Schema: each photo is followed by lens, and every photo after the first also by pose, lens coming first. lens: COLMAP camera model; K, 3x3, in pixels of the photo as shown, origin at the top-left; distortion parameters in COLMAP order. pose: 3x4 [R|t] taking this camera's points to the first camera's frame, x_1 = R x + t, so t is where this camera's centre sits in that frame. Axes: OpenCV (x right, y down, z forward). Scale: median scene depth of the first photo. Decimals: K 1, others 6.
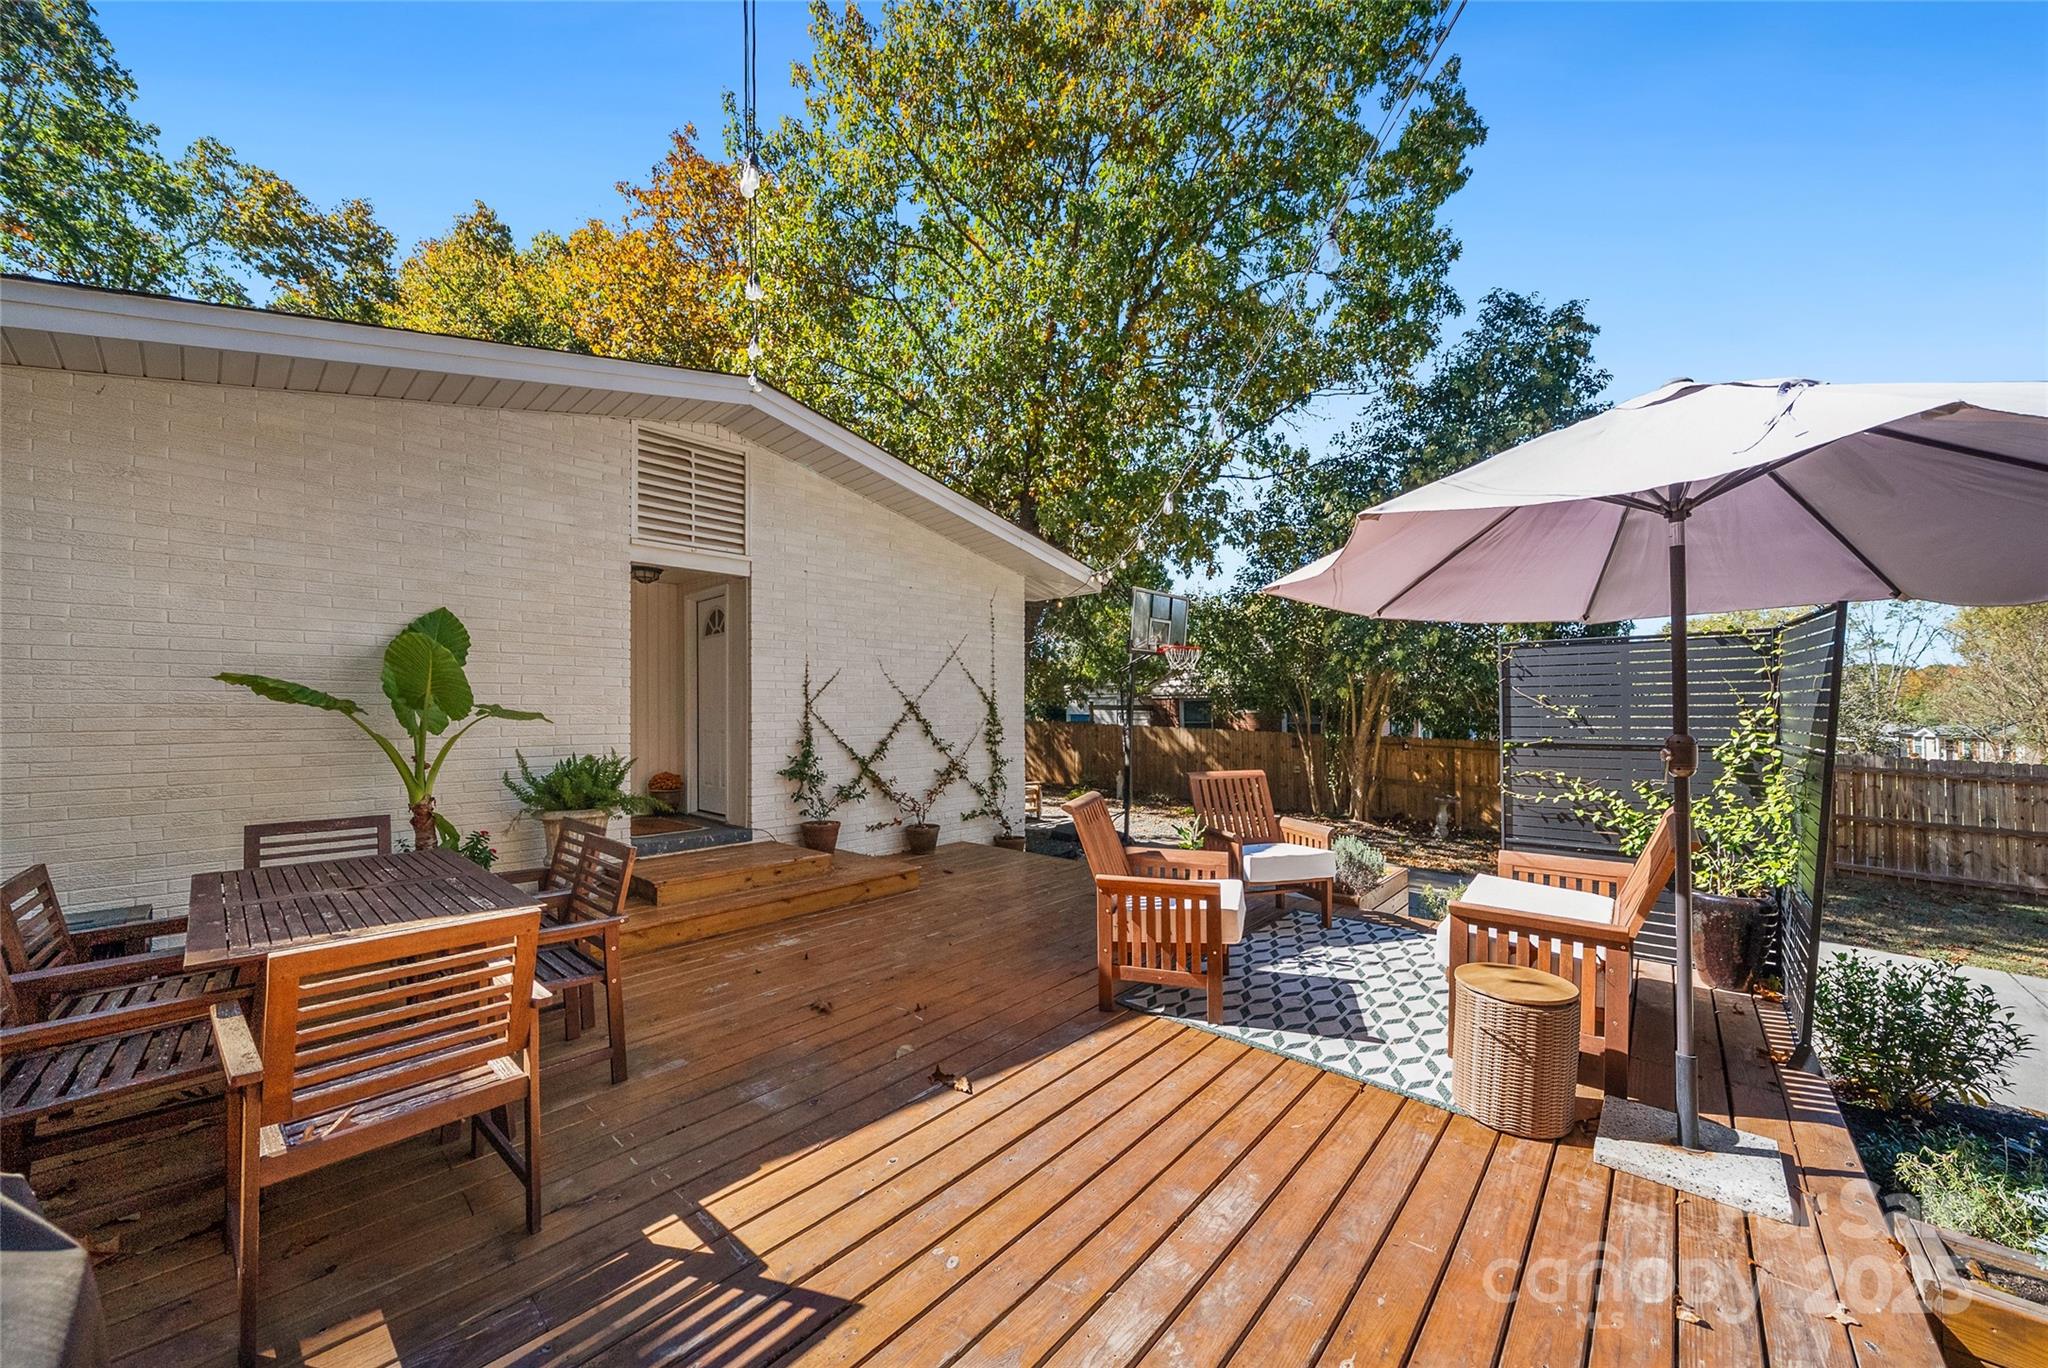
lens RADIAL K [[707.7, 0, 1026.4], [0, 707.7, 716.0], [0, 0, 1]] dist [0.000222, 0.000018]
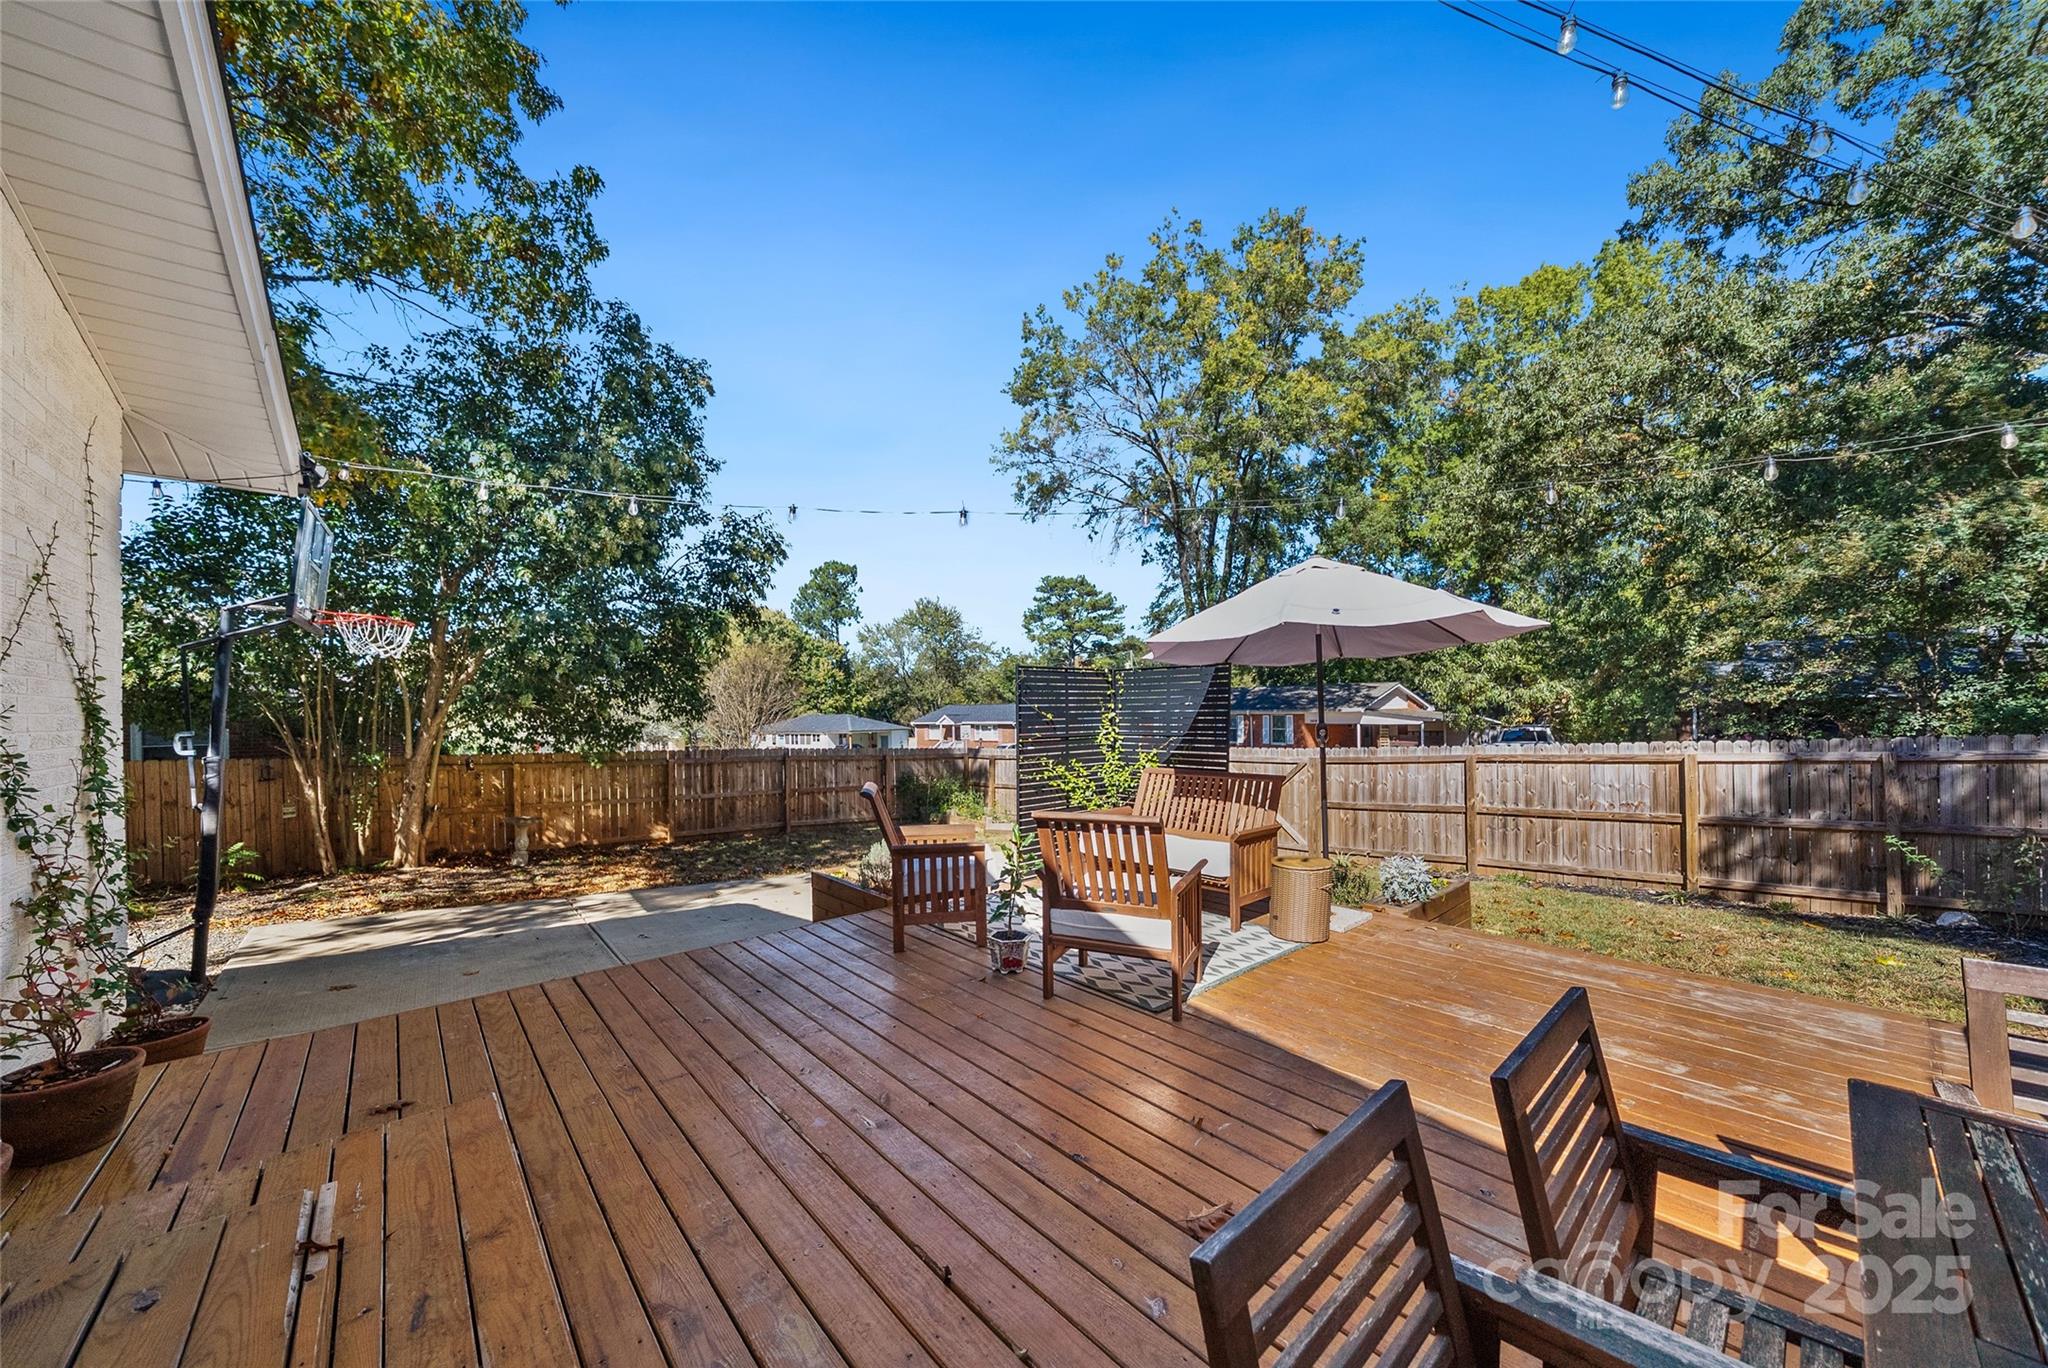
lens RADIAL K [[707.7, 0, 1026.4], [0, 707.7, 716.0], [0, 0, 1]] dist [0.000222, 0.000018]
pose [[0.096061, 0.009557, 0.995330, -0.410655], [0.009710, 0.999897, -0.010538, -0.000481], [-0.995328, 0.010676, 0.095958, 0.507175]]
